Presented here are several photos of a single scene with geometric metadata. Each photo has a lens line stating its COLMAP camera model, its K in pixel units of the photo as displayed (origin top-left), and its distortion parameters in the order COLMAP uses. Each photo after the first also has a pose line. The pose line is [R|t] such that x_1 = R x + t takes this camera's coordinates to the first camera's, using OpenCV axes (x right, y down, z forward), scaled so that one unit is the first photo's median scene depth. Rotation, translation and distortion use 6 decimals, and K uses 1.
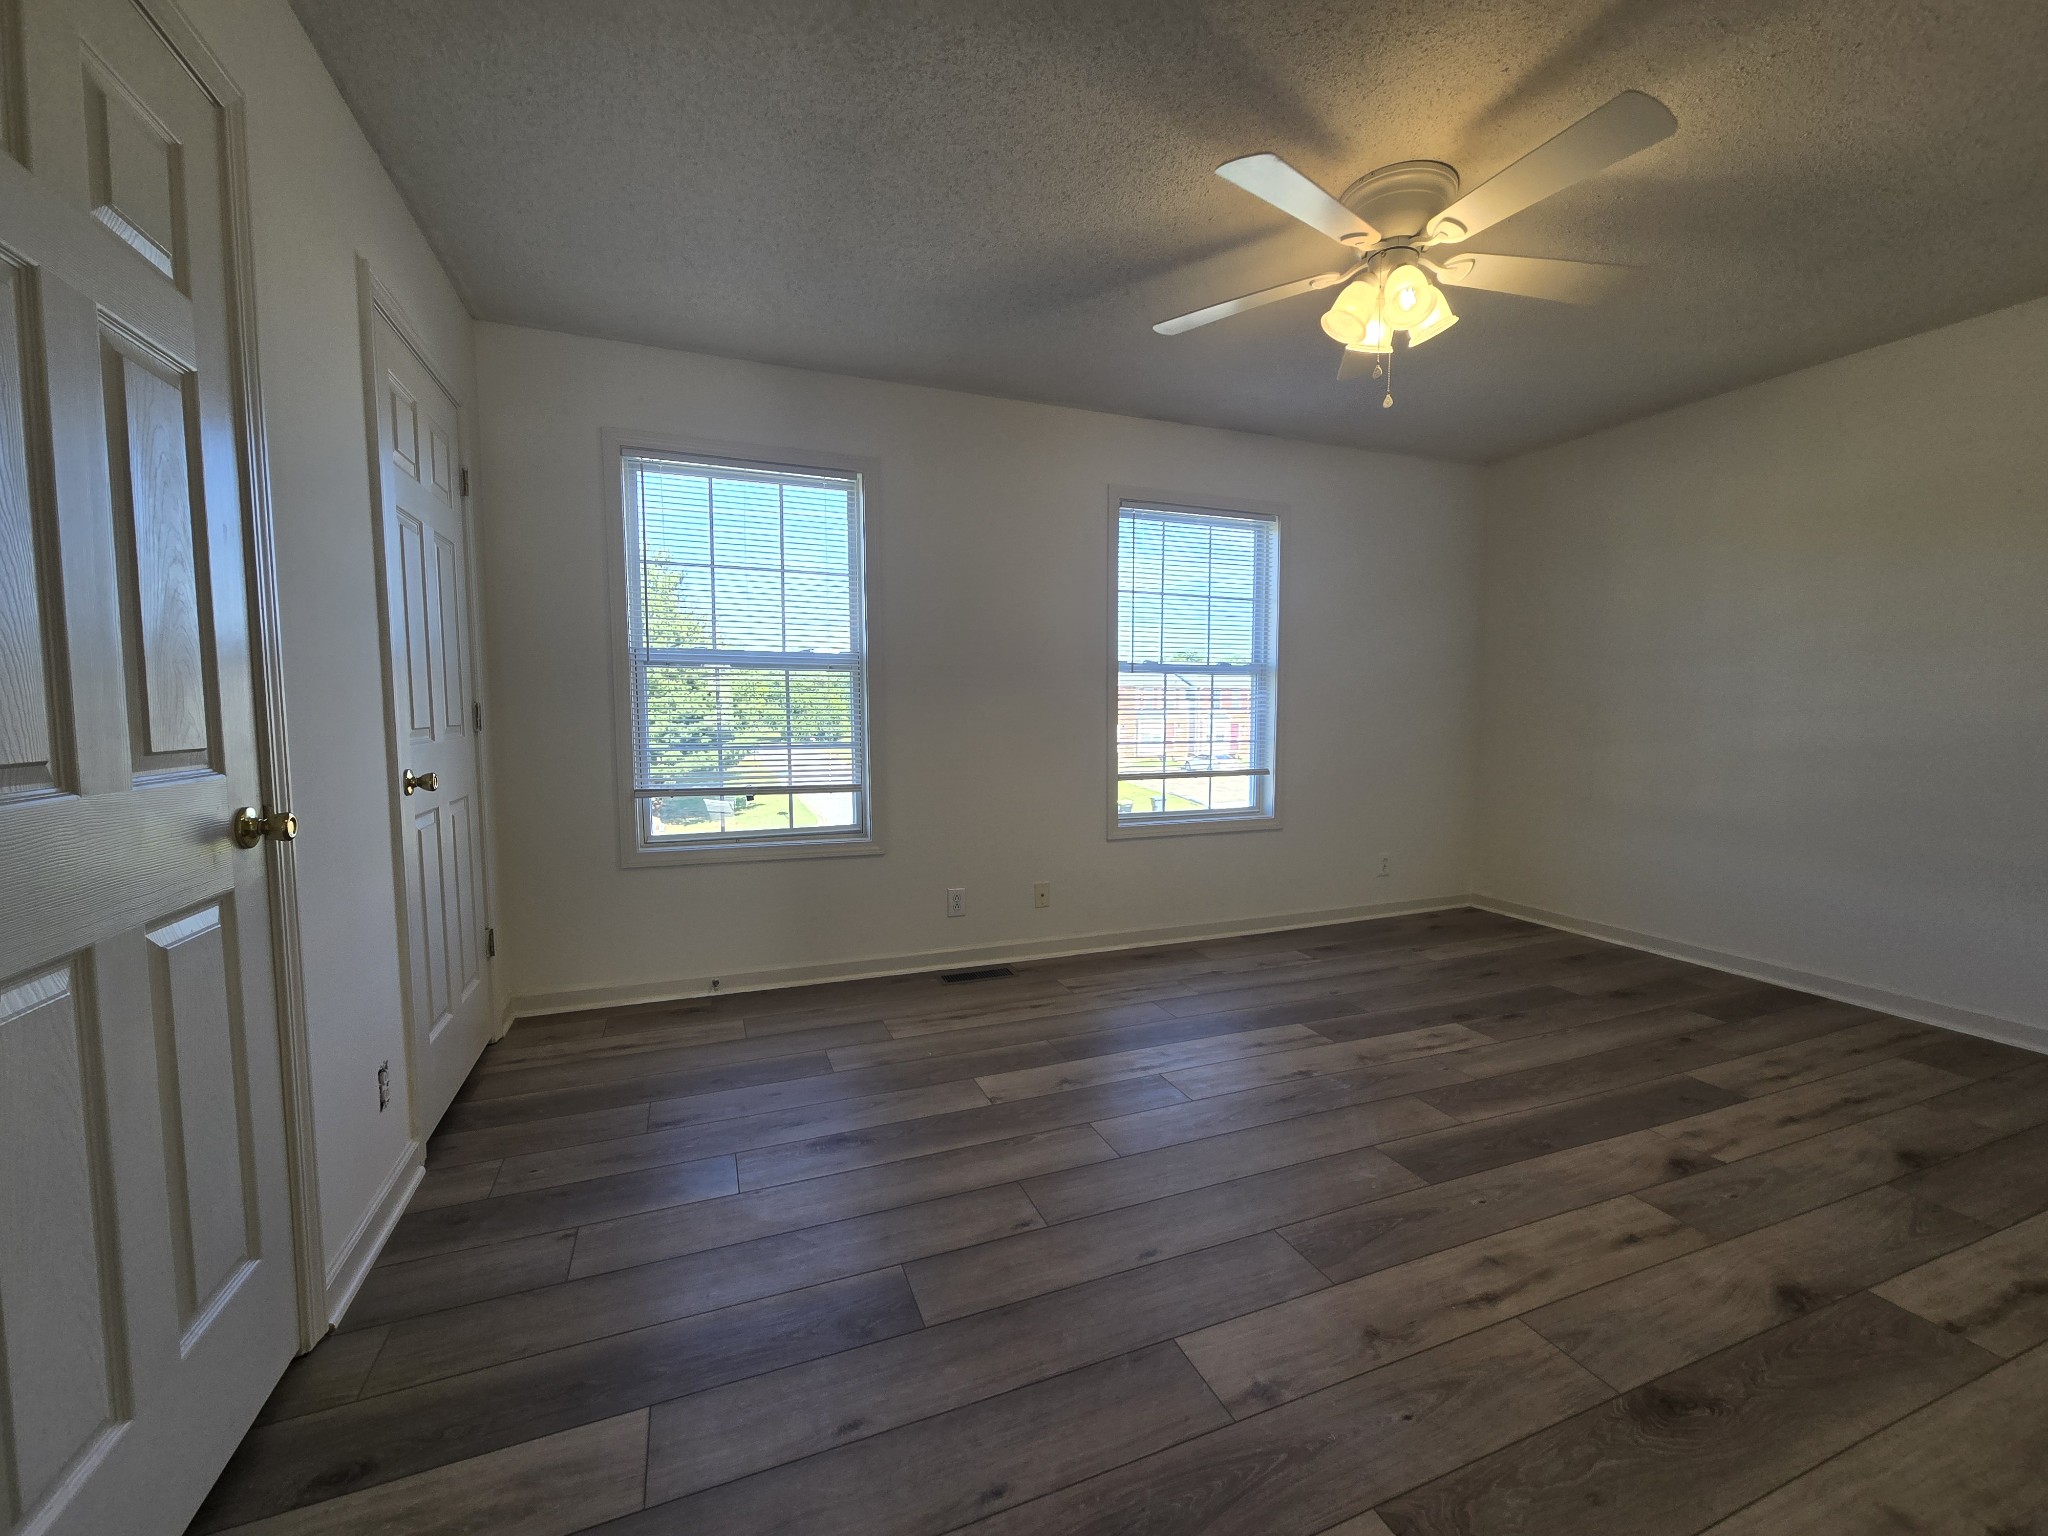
lens RADIAL K [[840.3, 0, 1024.0], [0, 840.3, 768.0], [0, 0, 1]] dist [0.001064, 0.000743]
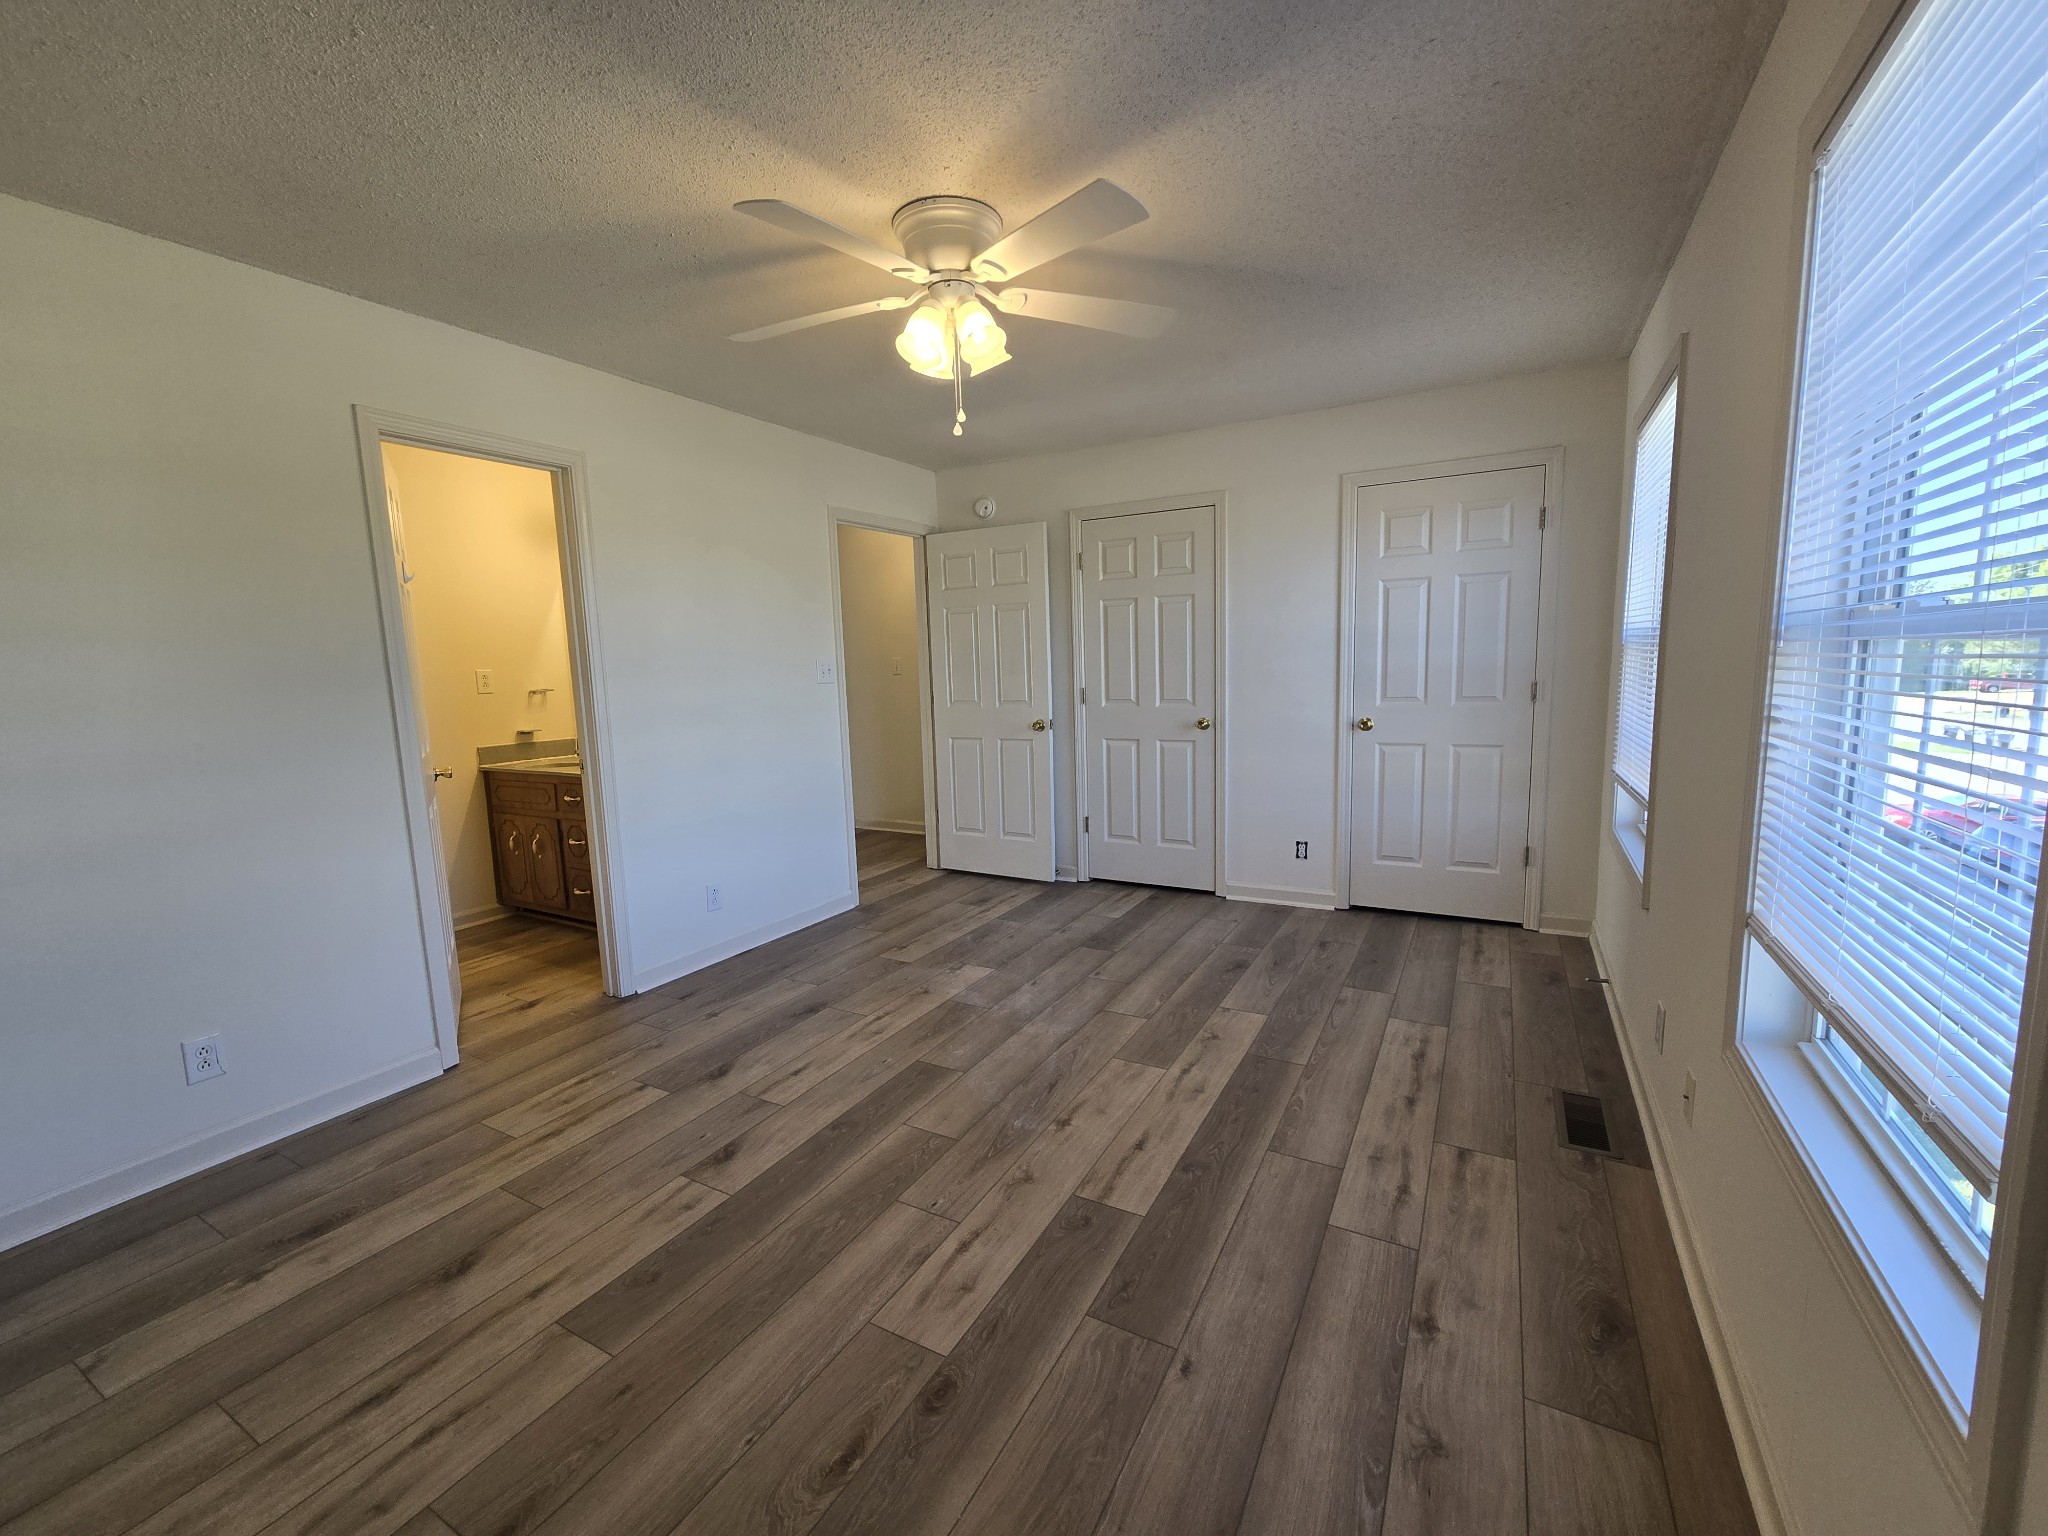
lens RADIAL K [[840.3, 0, 1024.0], [0, 840.3, 768.0], [0, 0, 1]] dist [0.001064, 0.000743]
pose [[-0.773765, 0.102940, -0.625053, 1.017050], [-0.015984, 0.983221, 0.181714, -0.203083], [0.633271, 0.150595, -0.759137, 1.824998]]
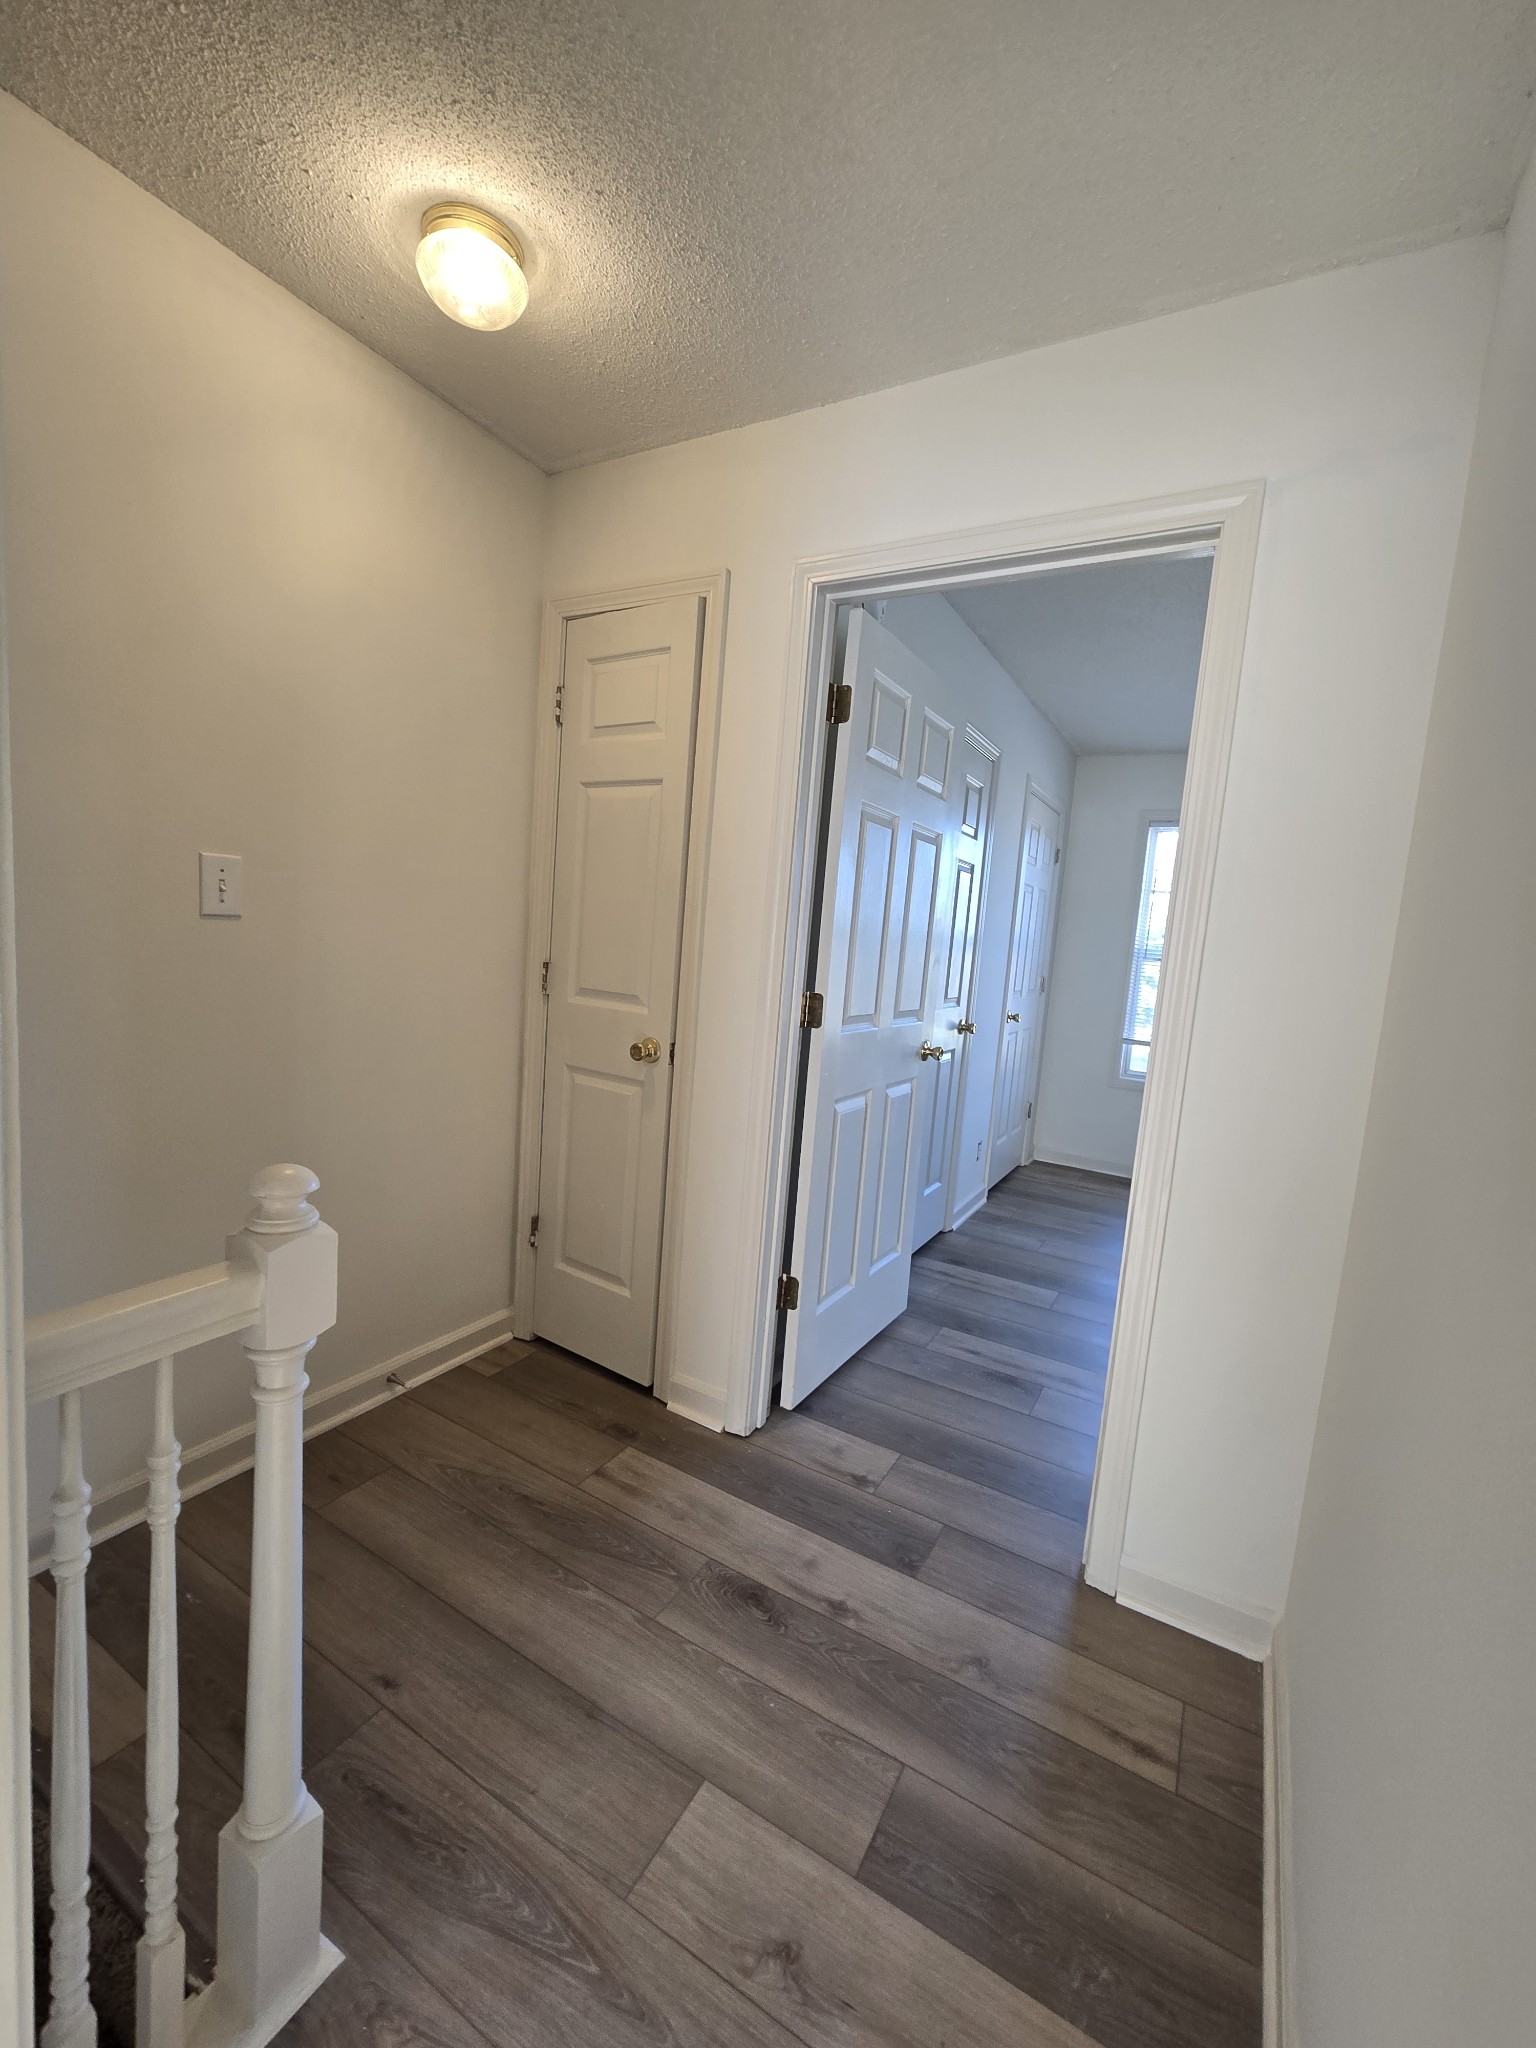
lens RADIAL K [[840.3, 0, 768.0], [0, 840.3, 1024.0], [0, 0, 1]] dist [0.001064, 0.000743]
pose [[0.624490, 0.137384, -0.768855, 0.454782], [-0.137624, 0.988361, 0.064824, -0.017038], [0.768812, 0.065331, 0.636129, -0.711307]]
